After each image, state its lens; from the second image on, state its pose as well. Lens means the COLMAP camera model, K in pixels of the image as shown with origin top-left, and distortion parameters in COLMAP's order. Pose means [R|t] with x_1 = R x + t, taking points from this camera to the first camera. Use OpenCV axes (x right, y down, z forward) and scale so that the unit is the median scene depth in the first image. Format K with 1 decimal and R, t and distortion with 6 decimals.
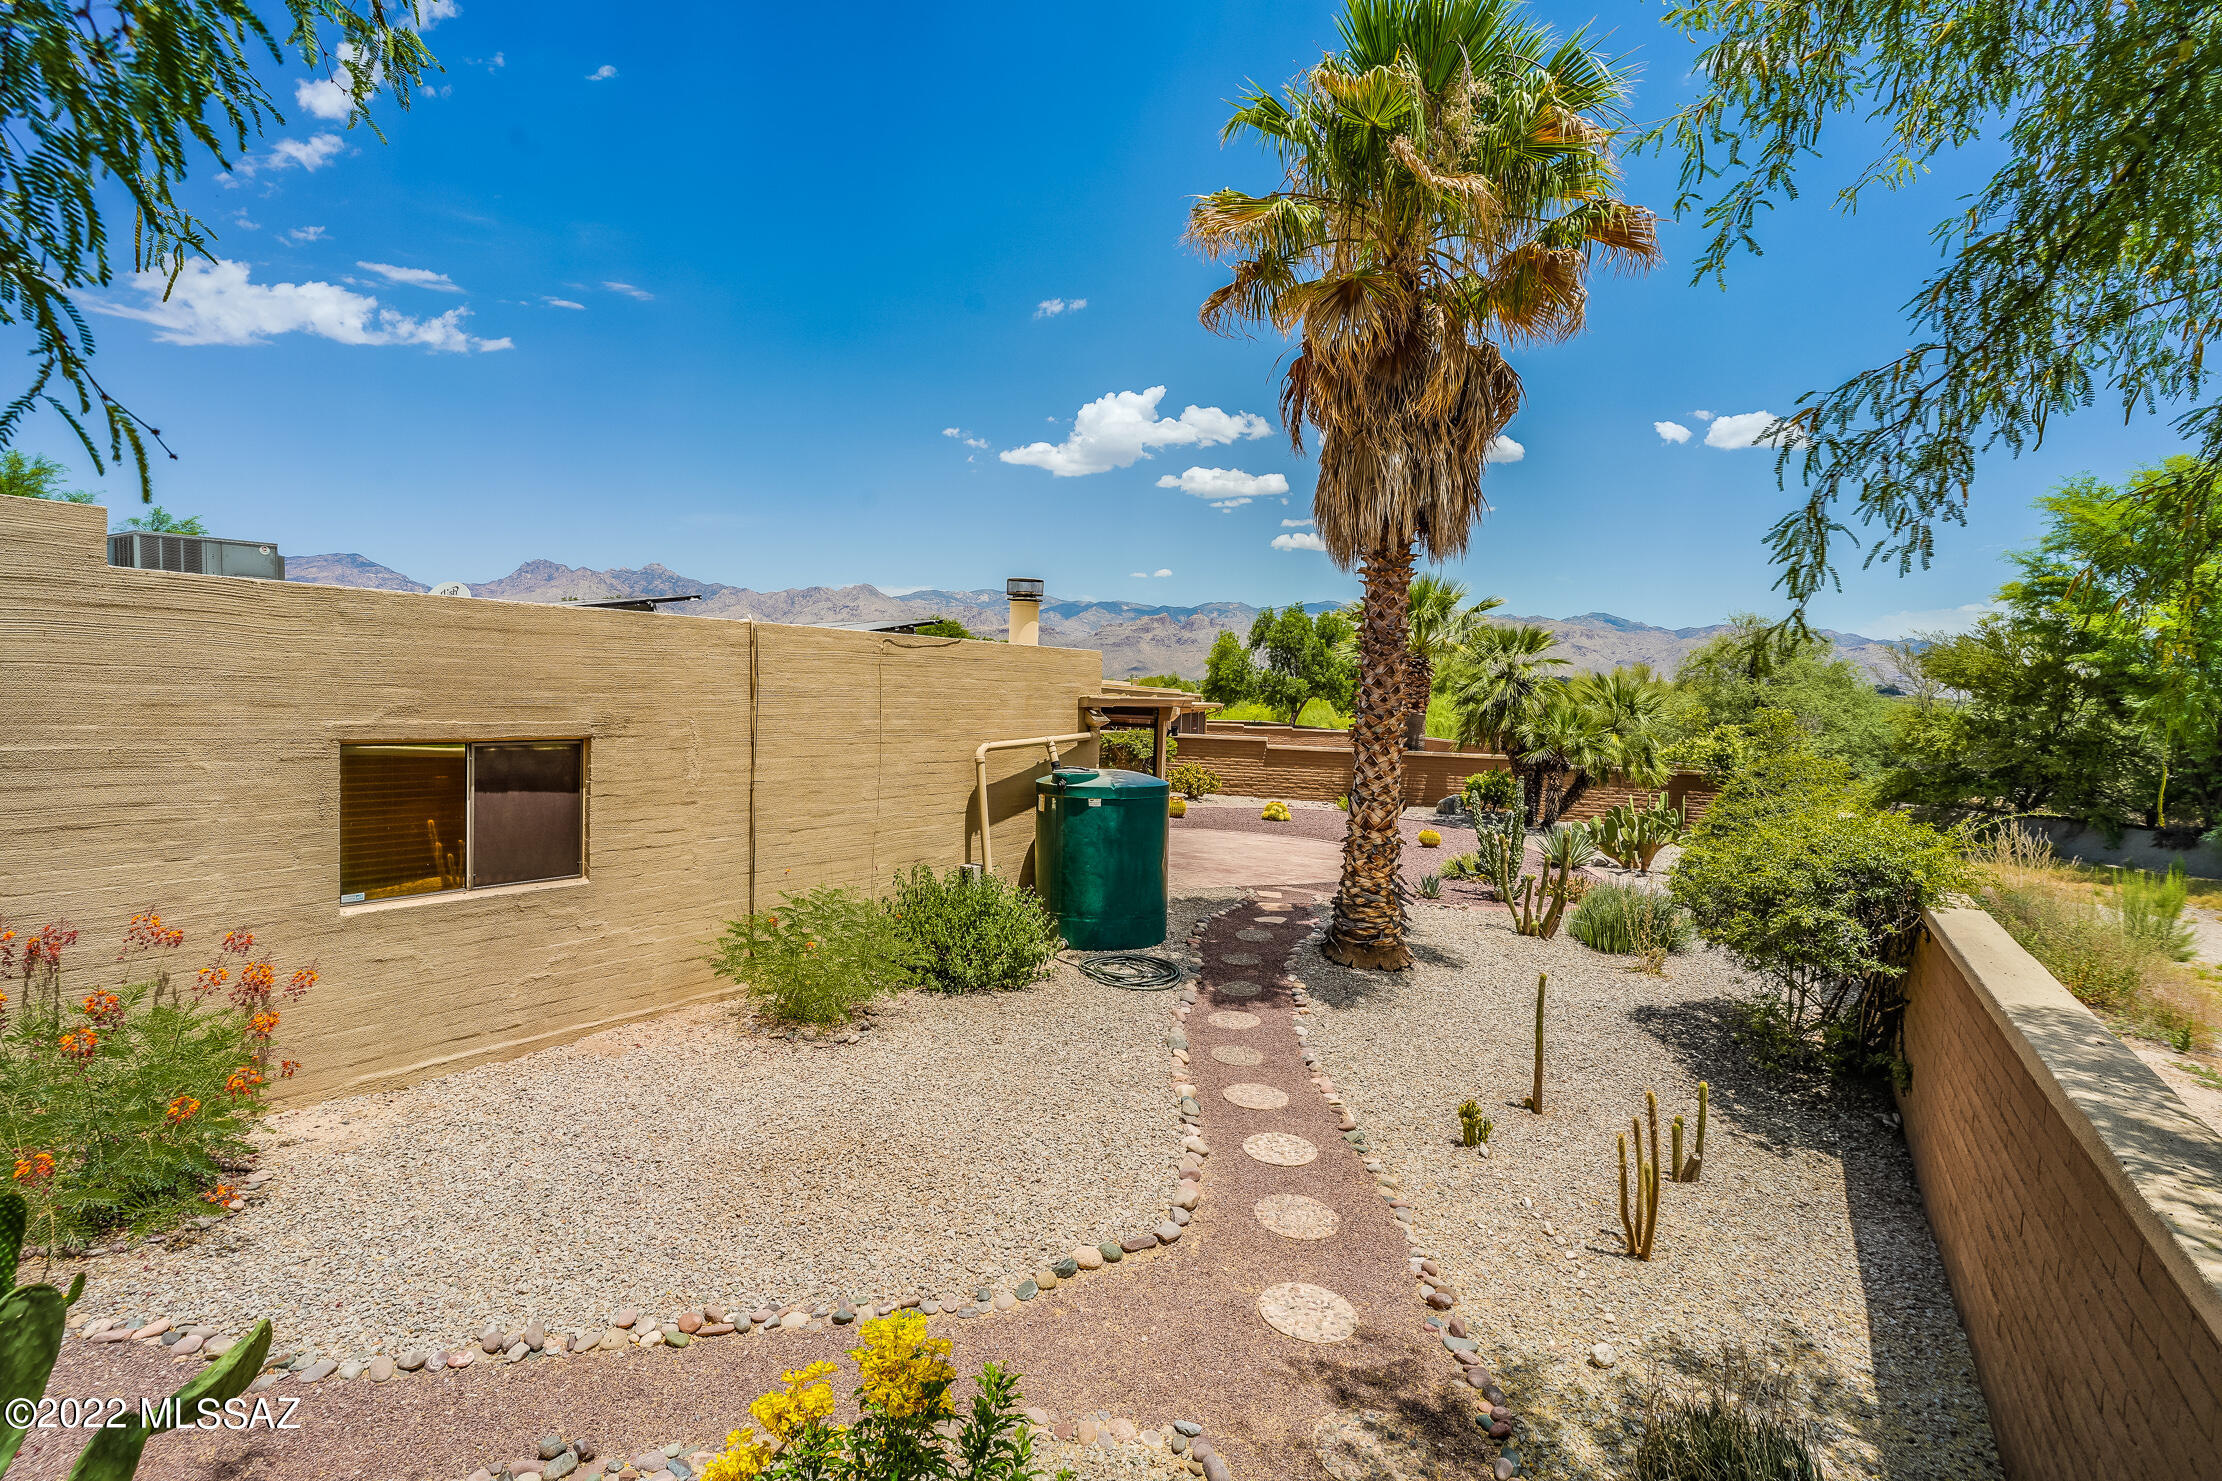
lens RADIAL K [[1084.7, 0, 1111.0], [0, 1084.7, 740.5], [0, 0, 1]] dist [-0.002162, 0.001128]
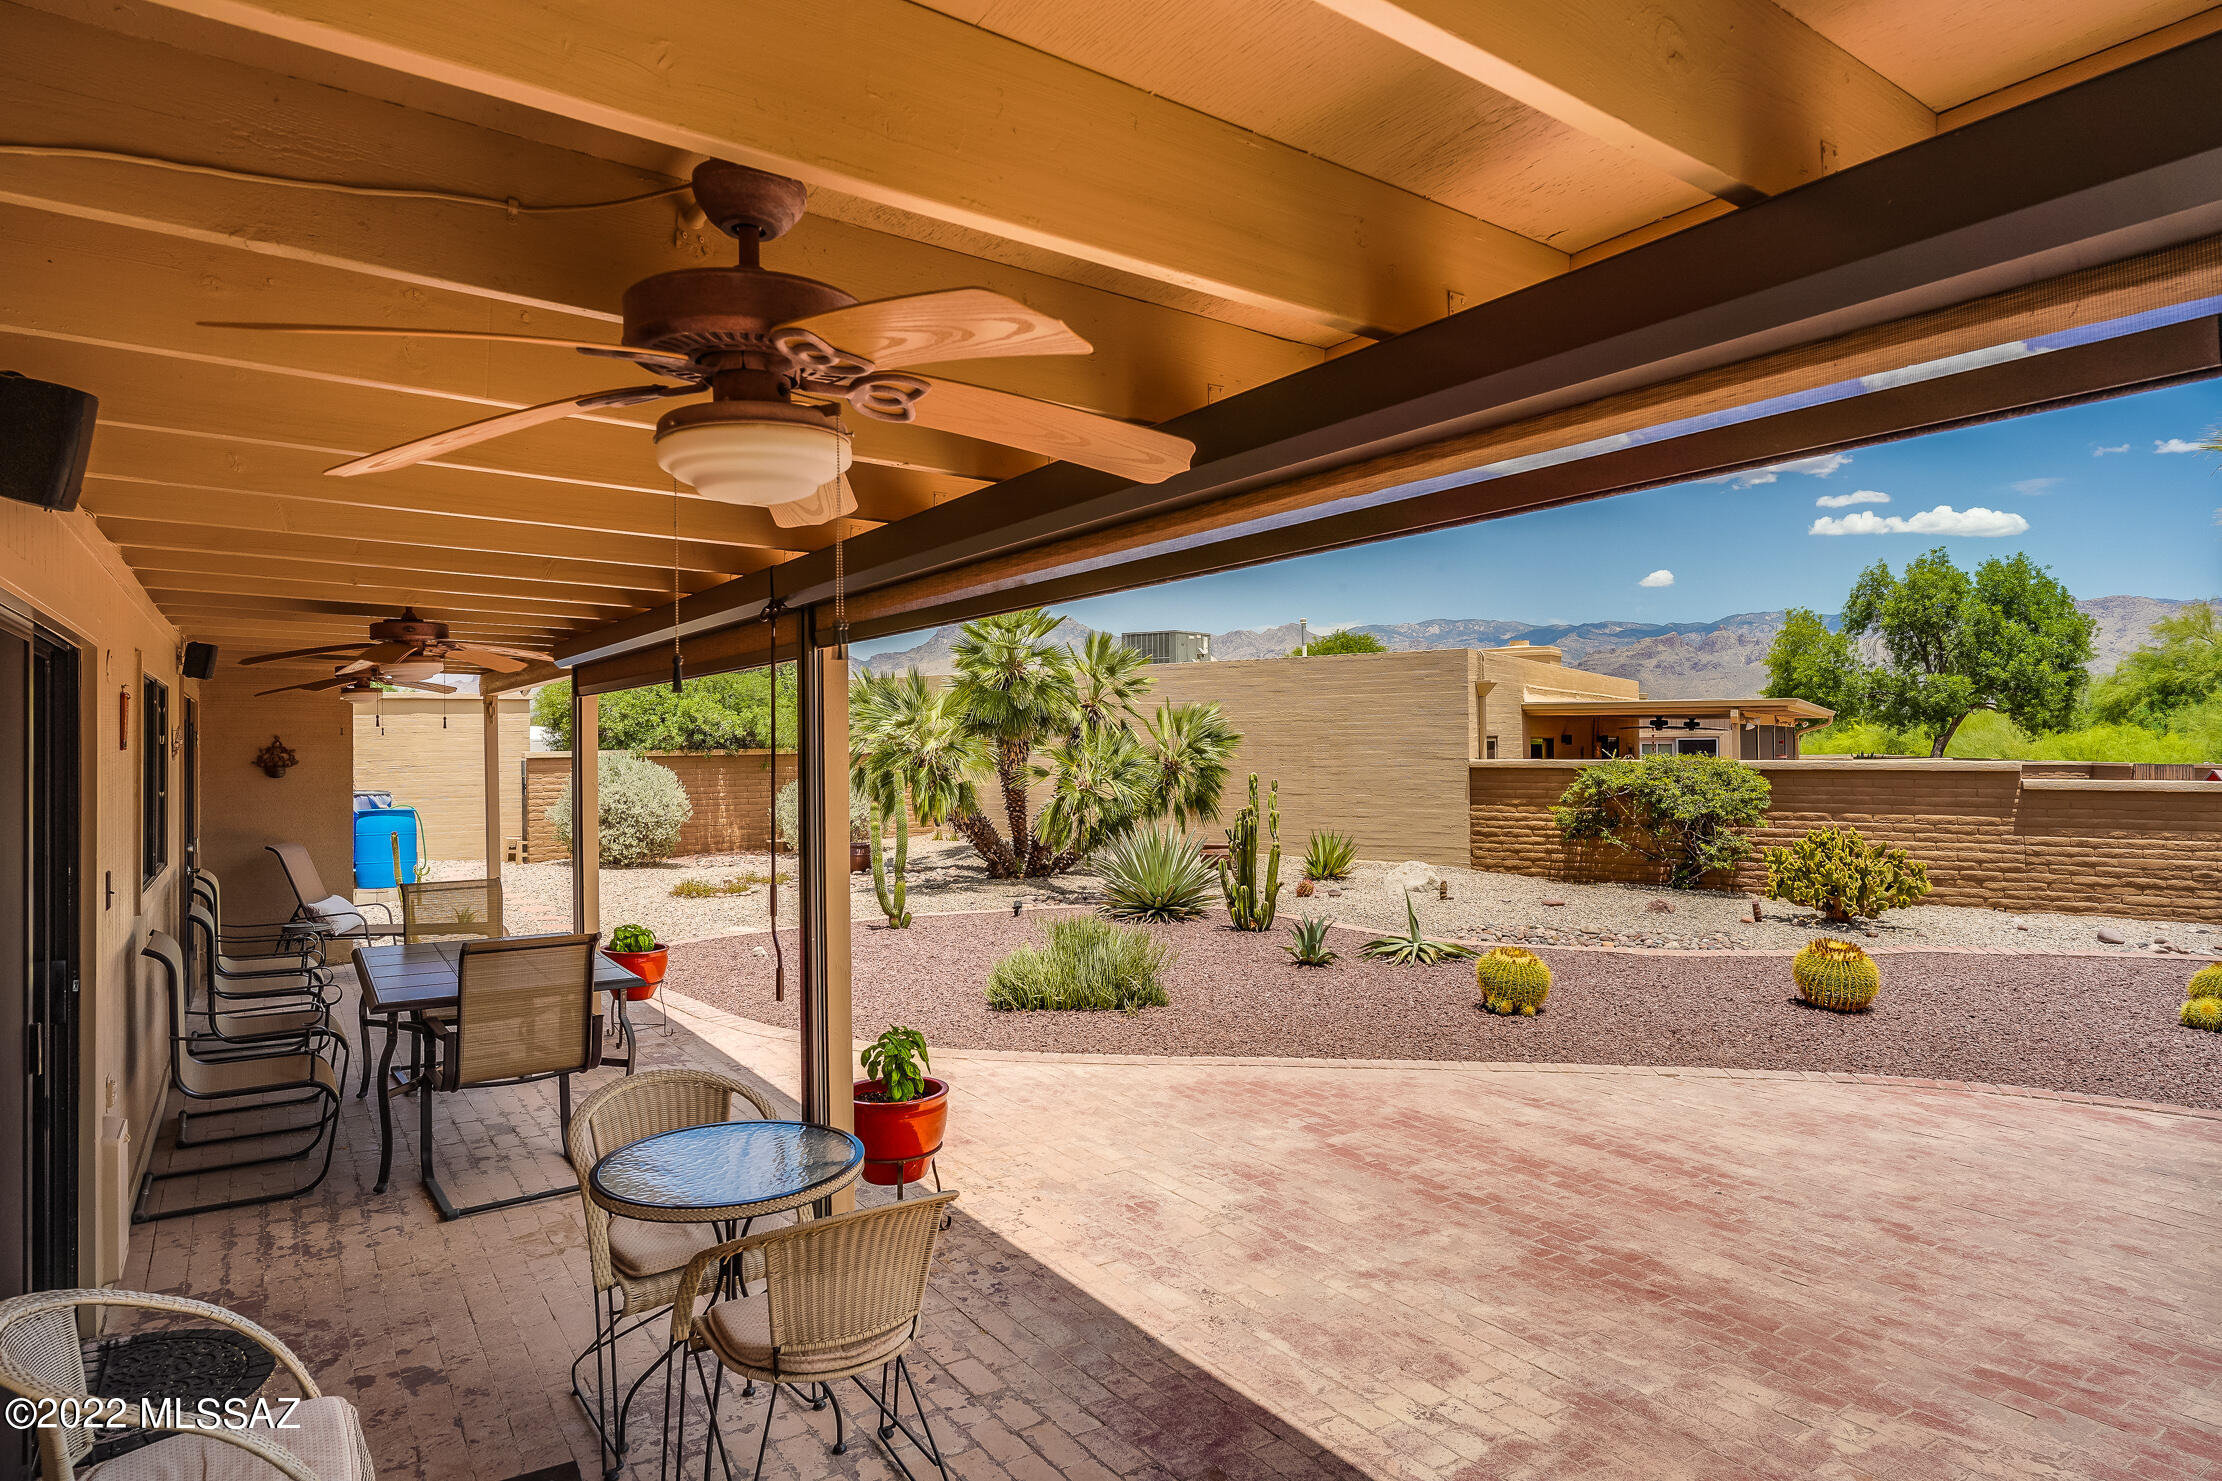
lens RADIAL K [[1084.7, 0, 1111.0], [0, 1084.7, 740.5], [0, 0, 1]] dist [-0.002162, 0.001128]
pose [[0.909007, -0.047619, -0.414051, 0.000839], [0.023777, 0.997759, -0.062551, 0.003722], [0.416101, 0.047015, 0.908102, 0.274674]]
